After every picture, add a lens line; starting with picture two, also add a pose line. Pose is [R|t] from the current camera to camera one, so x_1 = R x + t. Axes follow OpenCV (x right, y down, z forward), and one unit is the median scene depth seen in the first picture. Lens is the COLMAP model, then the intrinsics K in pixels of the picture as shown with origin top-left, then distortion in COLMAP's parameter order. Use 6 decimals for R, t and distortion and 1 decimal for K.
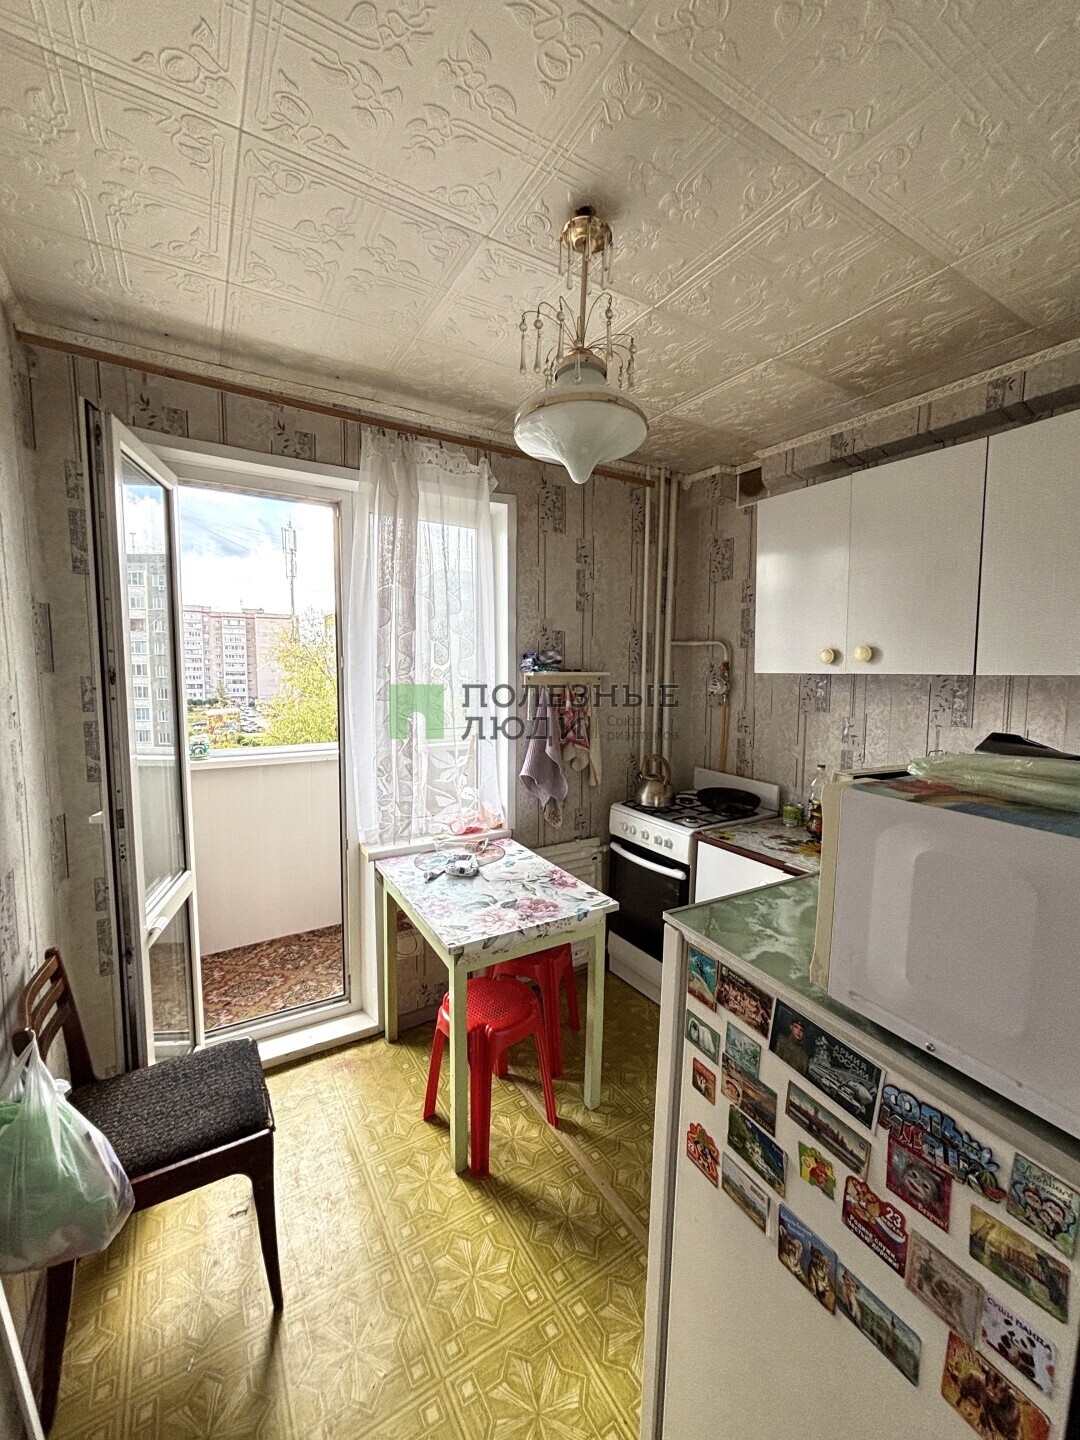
lens RADIAL K [[577.6, 0, 540.0], [0, 577.6, 720.0], [0, 0, 1]] dist [-0.002332, -0.000267]
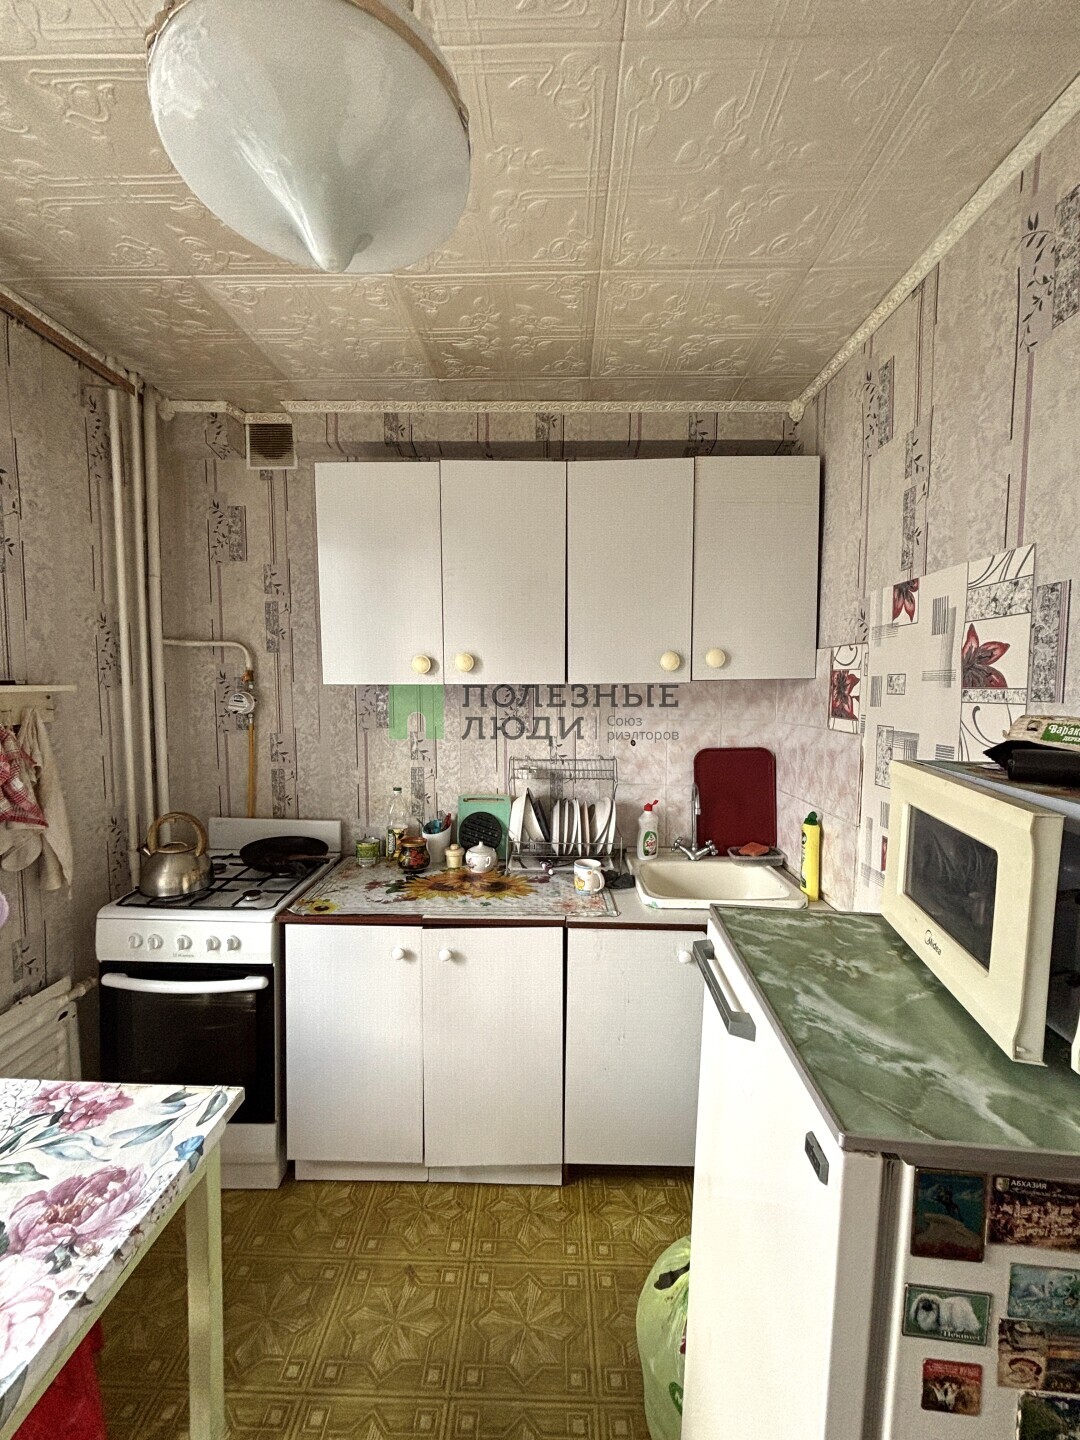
lens RADIAL K [[577.6, 0, 540.0], [0, 577.6, 720.0], [0, 0, 1]] dist [-0.002332, -0.000267]
pose [[0.540166, -0.062170, 0.839259, -0.126003], [0.080141, 0.996535, 0.022240, -0.027162], [-0.837734, 0.055246, 0.543276, 0.334886]]
